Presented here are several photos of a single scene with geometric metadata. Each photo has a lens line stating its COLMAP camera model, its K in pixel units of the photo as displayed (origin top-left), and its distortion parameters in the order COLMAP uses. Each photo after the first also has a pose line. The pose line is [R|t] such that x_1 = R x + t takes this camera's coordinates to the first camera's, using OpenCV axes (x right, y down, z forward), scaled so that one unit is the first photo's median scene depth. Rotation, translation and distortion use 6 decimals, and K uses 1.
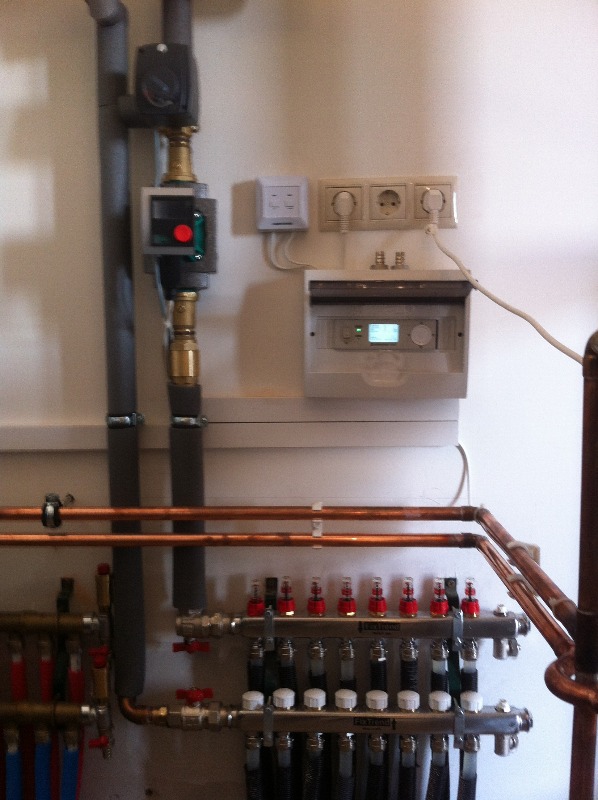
lens RADIAL K [[781.9, 0, 294.2], [0, 781.9, 437.4], [0, 0, 1]] dist [0.142175, -0.623226]
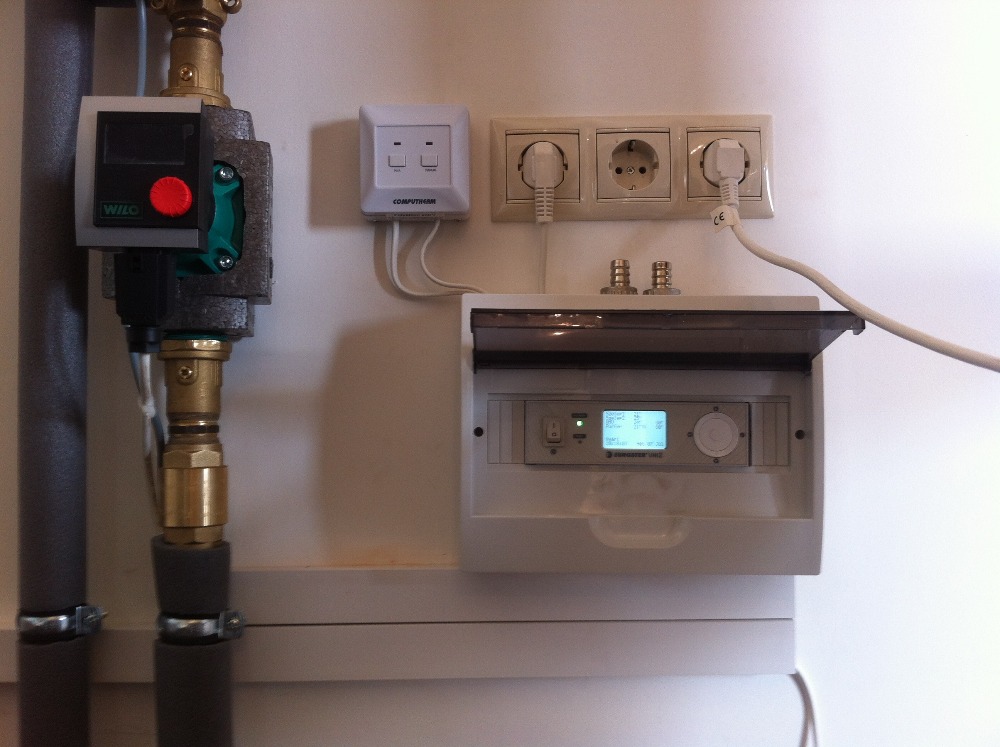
lens RADIAL K [[977.4, 0, 500.0], [0, 977.4, 373.5], [0, 0, 1]] dist [0.142175, -0.623226]
pose [[0.999023, 0.004567, 0.043956, 0.011136], [0.003932, 0.981518, -0.191328, -0.055975], [-0.044017, 0.191314, 0.980541, 0.434030]]
